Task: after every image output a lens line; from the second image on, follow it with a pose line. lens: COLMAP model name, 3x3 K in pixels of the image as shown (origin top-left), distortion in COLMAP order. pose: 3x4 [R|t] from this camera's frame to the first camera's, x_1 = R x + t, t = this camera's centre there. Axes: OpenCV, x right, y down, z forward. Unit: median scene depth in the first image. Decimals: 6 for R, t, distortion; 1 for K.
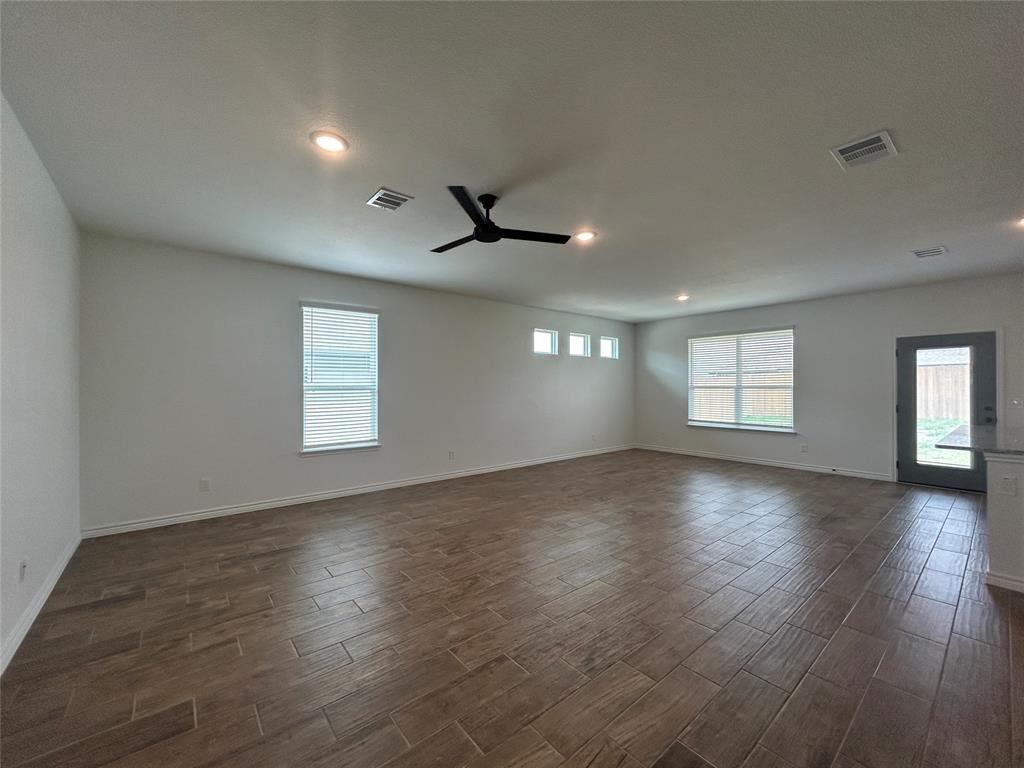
lens RADIAL K [[413.1, 0, 513.6], [0, 413.1, 384.4], [0, 0, 1]] dist [-0.007028, 0.001276]
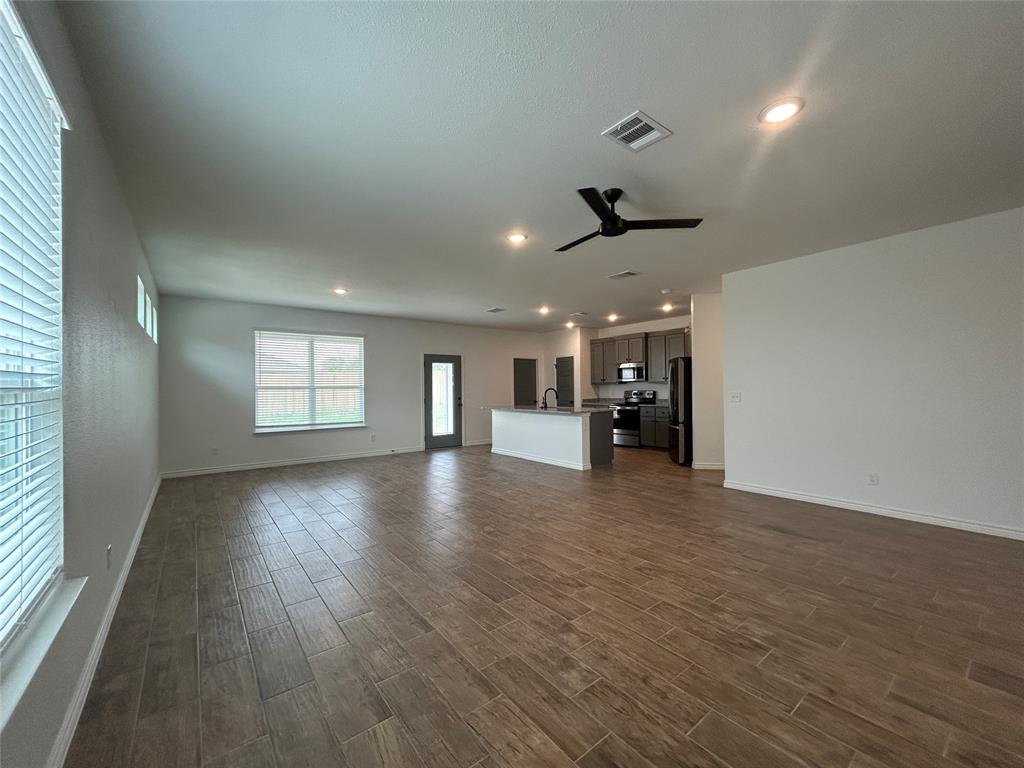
lens RADIAL K [[413.1, 0, 511.2], [0, 413.1, 385.1], [0, 0, 1]] dist [-0.007028, 0.001276]
pose [[0.031215, 0.005881, 0.999495, -0.616628], [0.004108, 0.999973, -0.006012, 0.012319], [-0.999504, 0.004294, 0.031190, 0.704374]]
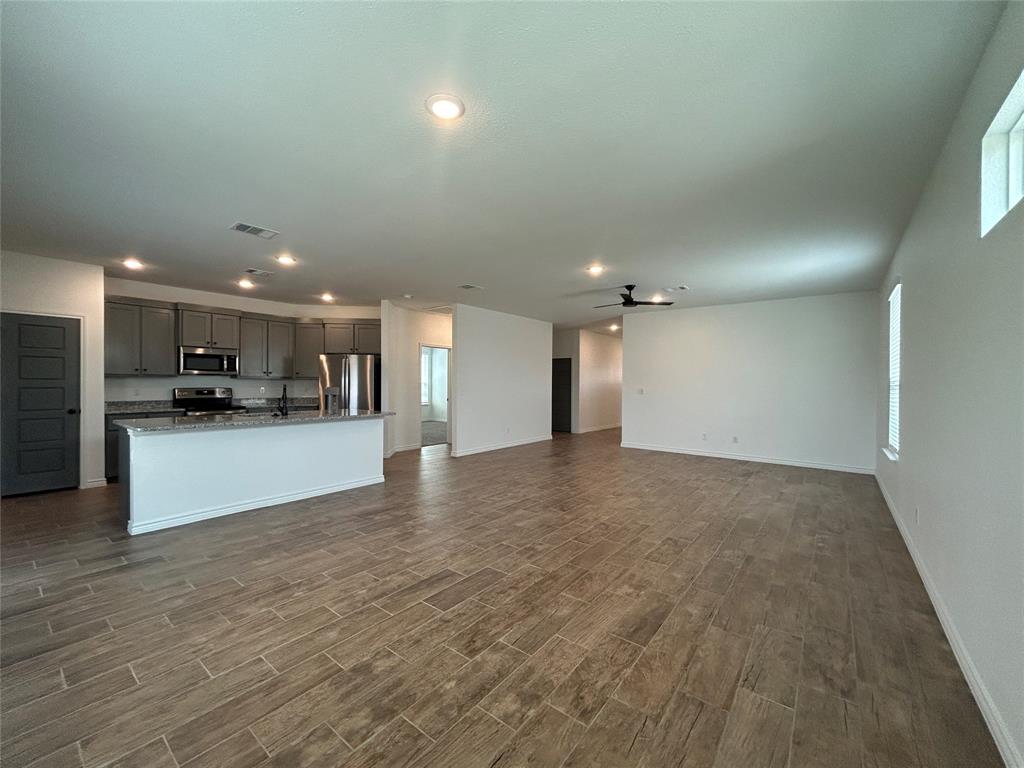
lens RADIAL K [[413.1, 0, 512.9], [0, 413.1, 386.1], [0, 0, 1]] dist [-0.007028, 0.001276]
pose [[-0.976941, -0.004443, -0.213464, 0.515732], [-0.005399, 0.999978, 0.003896, 0.012999], [0.213442, 0.004959, -0.976943, 1.613087]]
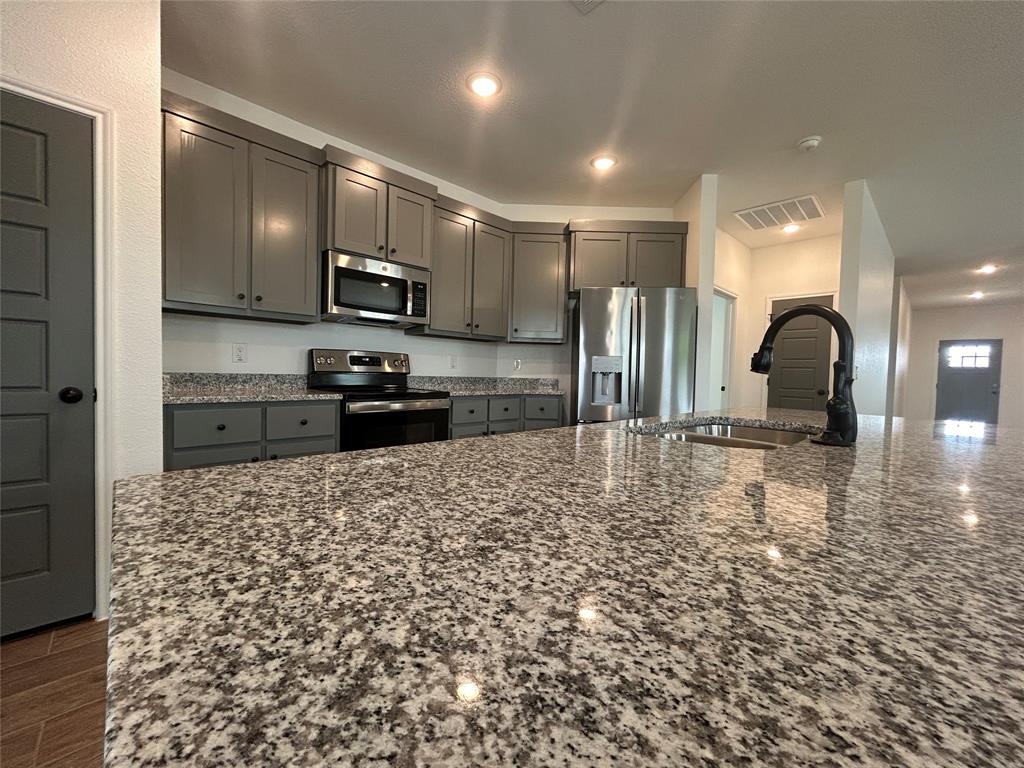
lens RADIAL K [[413.1, 0, 512.6], [0, 413.1, 388.1], [0, 0, 1]] dist [-0.007028, 0.001276]
pose [[-0.996313, -0.023608, -0.082482, 0.990458], [-0.026586, 0.999027, 0.035201, 0.054423], [0.081570, 0.037264, -0.995971, 0.821084]]
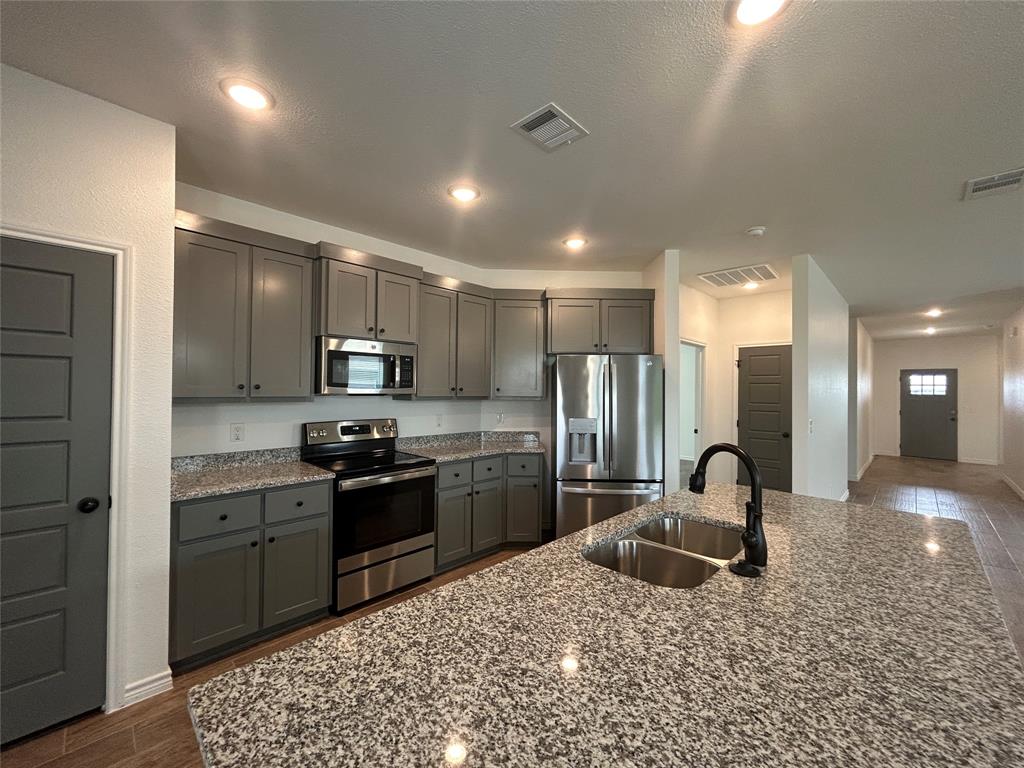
lens RADIAL K [[413.1, 0, 512.9], [0, 413.1, 386.9], [0, 0, 1]] dist [-0.007028, 0.001276]
pose [[-0.993558, -0.011157, -0.112774, 0.986840], [-0.010178, 0.999905, -0.009254, -0.019021], [0.112867, -0.008046, -0.993578, 0.864086]]
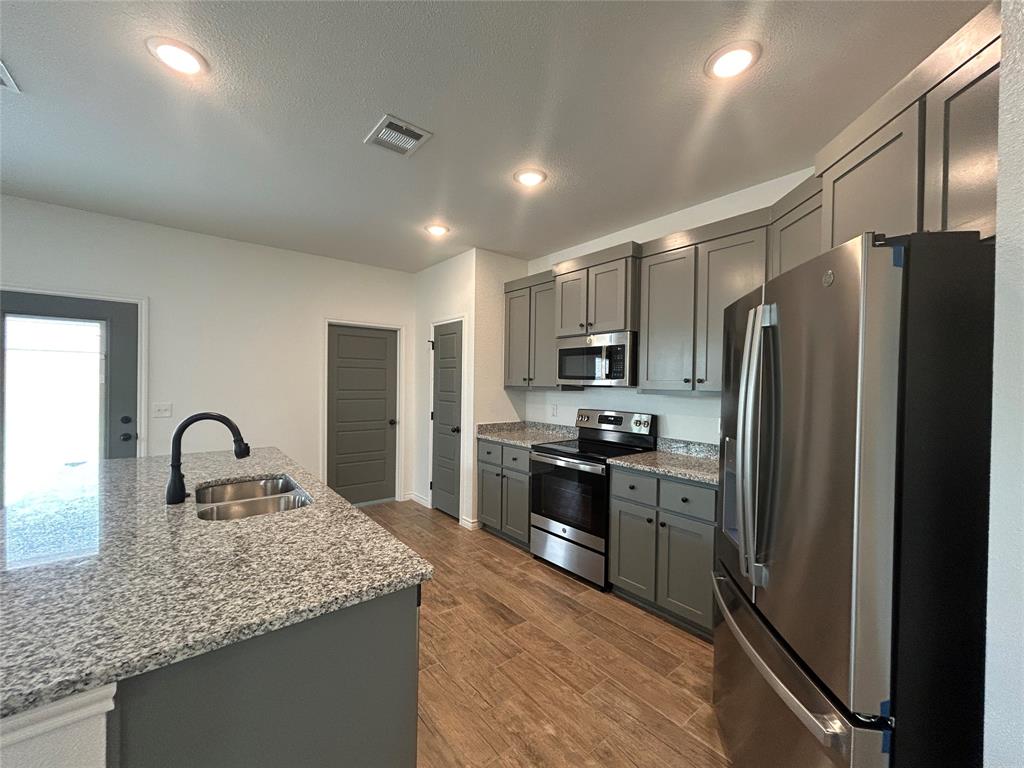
lens RADIAL K [[413.1, 0, 513.6], [0, 413.1, 385.7], [0, 0, 1]] dist [-0.007028, 0.001276]
pose [[0.006575, -0.008142, 0.999945, 0.496797], [-0.021527, 0.999734, 0.008282, -0.014509], [-0.999747, -0.021580, 0.006398, 0.371923]]
